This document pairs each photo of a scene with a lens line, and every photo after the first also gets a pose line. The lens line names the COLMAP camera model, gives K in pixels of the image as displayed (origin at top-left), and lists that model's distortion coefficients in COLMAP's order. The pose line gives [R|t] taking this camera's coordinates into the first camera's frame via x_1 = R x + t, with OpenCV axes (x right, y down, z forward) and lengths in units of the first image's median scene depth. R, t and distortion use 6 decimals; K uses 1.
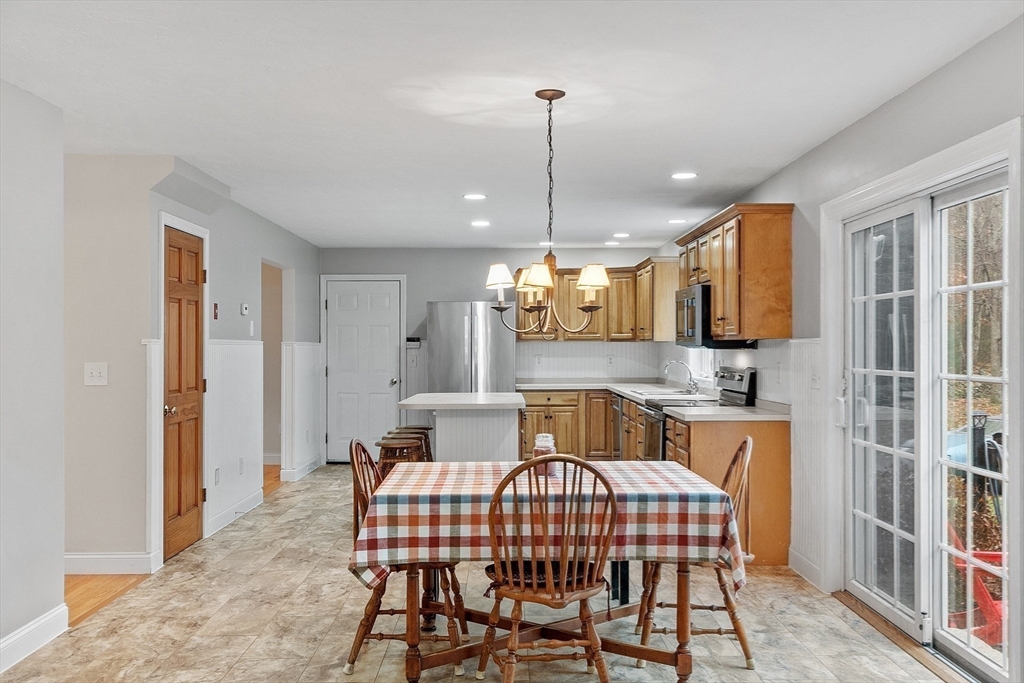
lens RADIAL K [[932.9, 0, 509.0], [0, 932.9, 346.6], [0, 0, 1]] dist [0.005785, 0.002930]
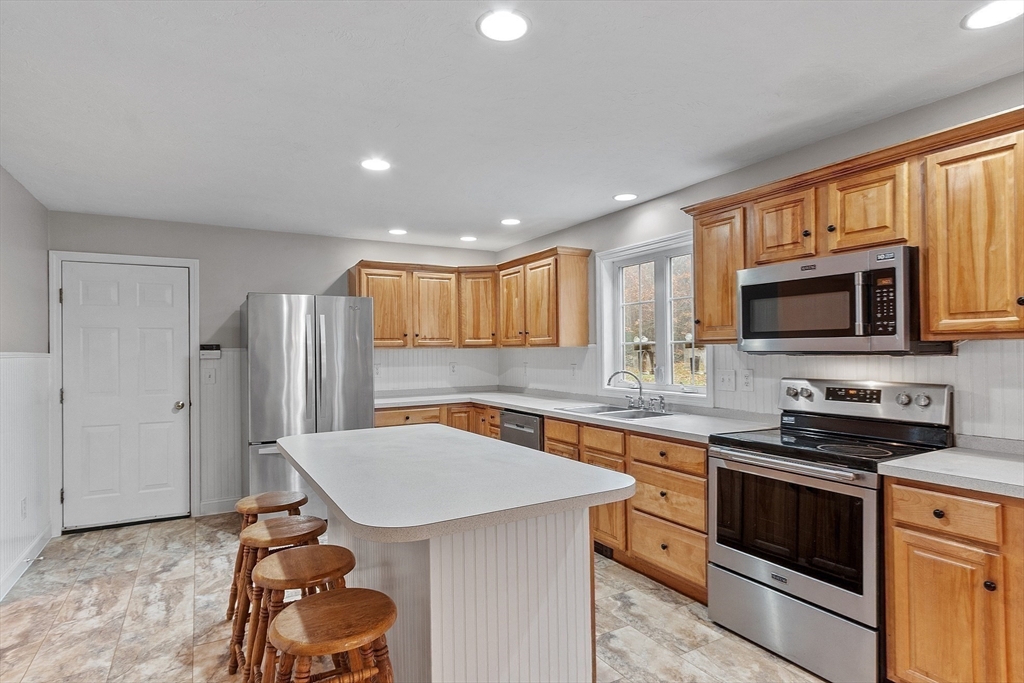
lens RADIAL K [[540.2, 0, 510.5], [0, 540.2, 347.1], [0, 0, 1]] dist [0.000387, 0.001224]
pose [[0.870013, -0.005970, 0.492992, -0.175956], [0.010610, 0.999922, -0.006615, -0.003883], [-0.492914, 0.010986, 0.870009, 0.830875]]
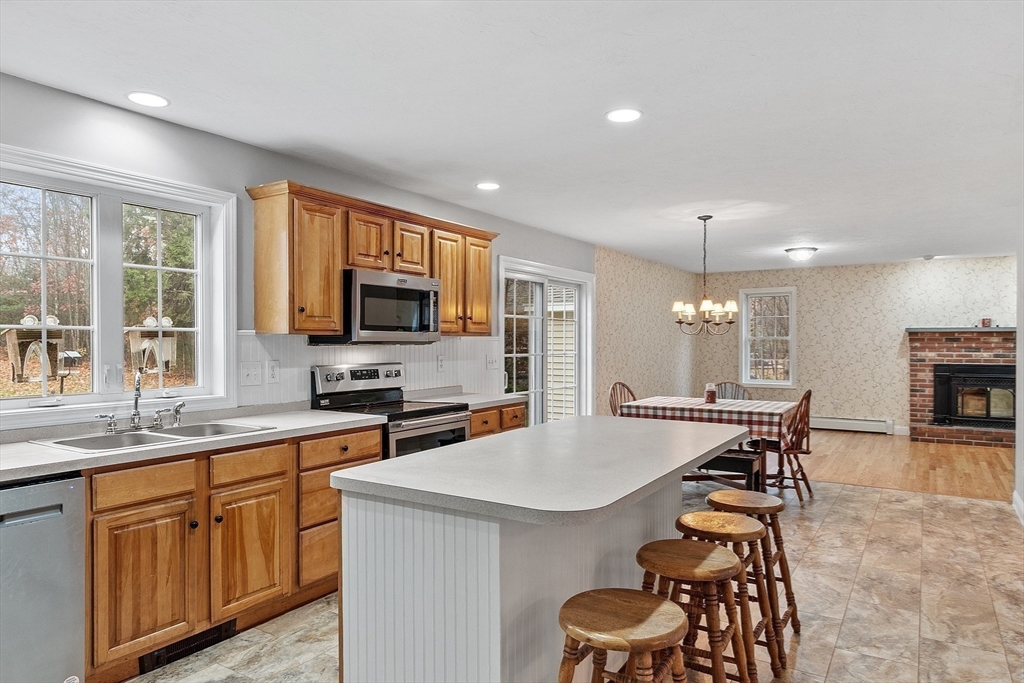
lens RADIAL K [[646.8, 0, 514.1], [0, 646.8, 349.1], [0, 0, 1]] dist [-0.000783, -0.000459]
pose [[-0.840129, -0.004265, 0.542370, -0.237018], [0.002158, 0.999935, 0.011207, -0.000739], [-0.542382, 0.010586, -0.840065, 1.538102]]
